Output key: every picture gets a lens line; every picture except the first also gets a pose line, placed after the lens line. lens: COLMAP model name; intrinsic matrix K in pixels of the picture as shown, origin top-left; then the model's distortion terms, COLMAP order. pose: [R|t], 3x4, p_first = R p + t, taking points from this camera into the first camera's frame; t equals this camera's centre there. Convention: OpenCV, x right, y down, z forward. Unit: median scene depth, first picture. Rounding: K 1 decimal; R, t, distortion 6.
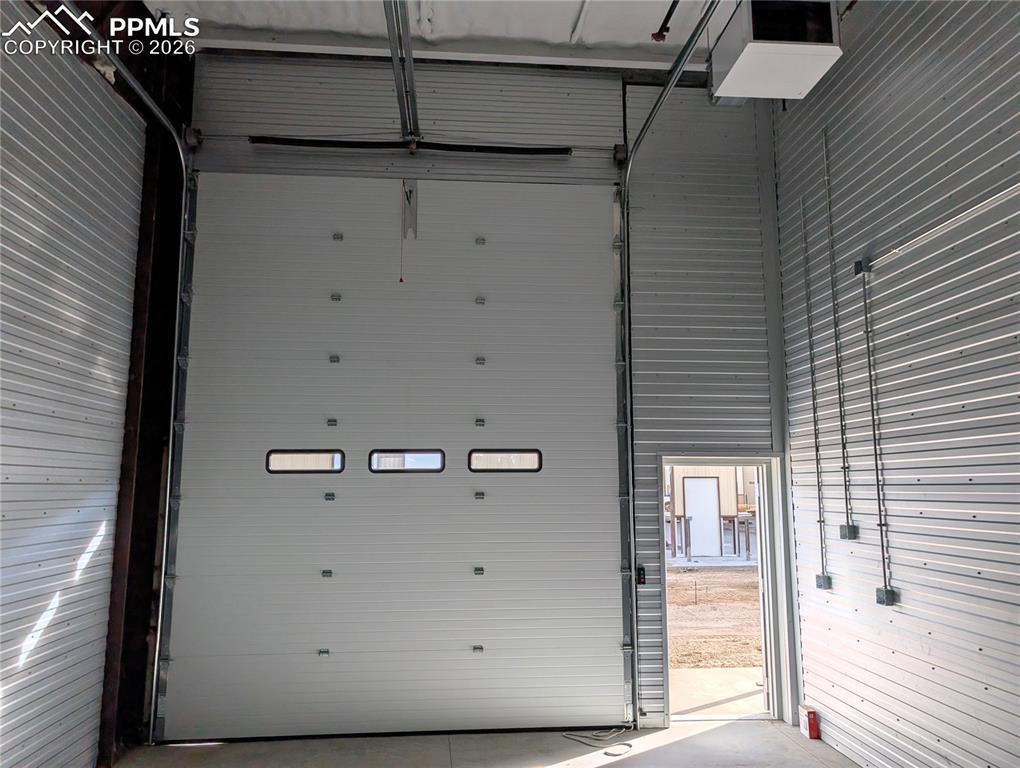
lens RADIAL K [[721.5, 0, 516.2], [0, 721.5, 379.5], [0, 0, 1]] dist [0.009105, -0.001003]
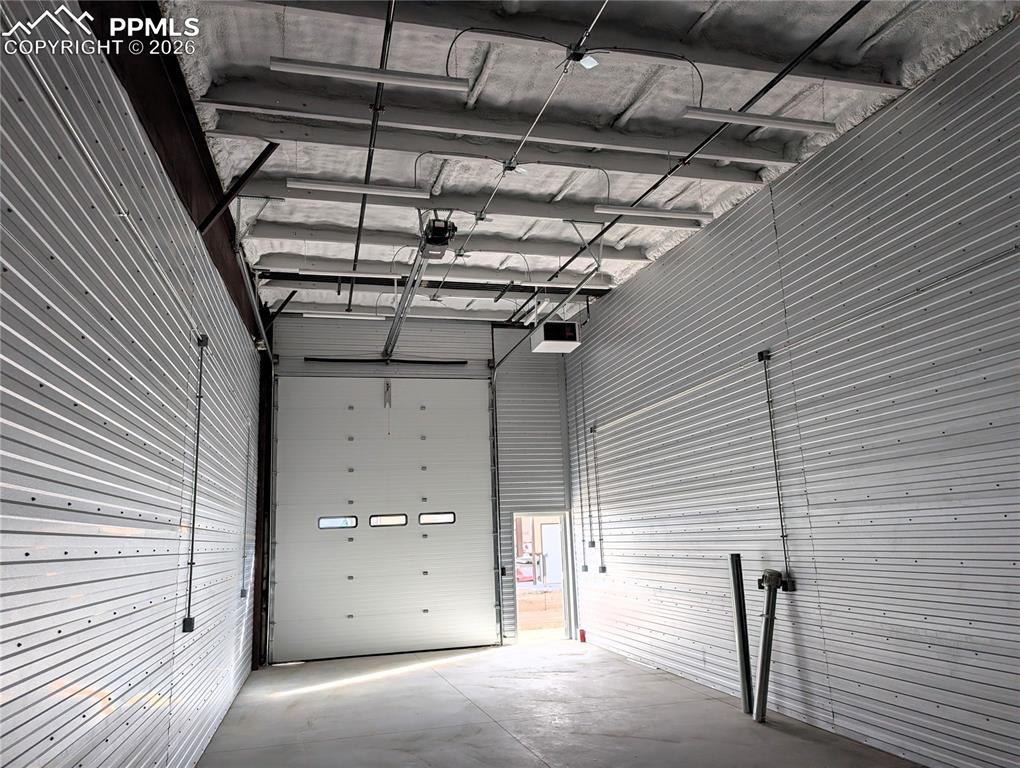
lens RADIAL K [[721.5, 0, 516.2], [0, 721.5, 379.5], [0, 0, 1]] dist [0.009105, -0.001003]
pose [[0.985274, -0.004002, 0.170937, -0.145046], [0.016336, 0.997356, -0.070814, -0.133222], [-0.170201, 0.072563, 0.982734, -1.091779]]
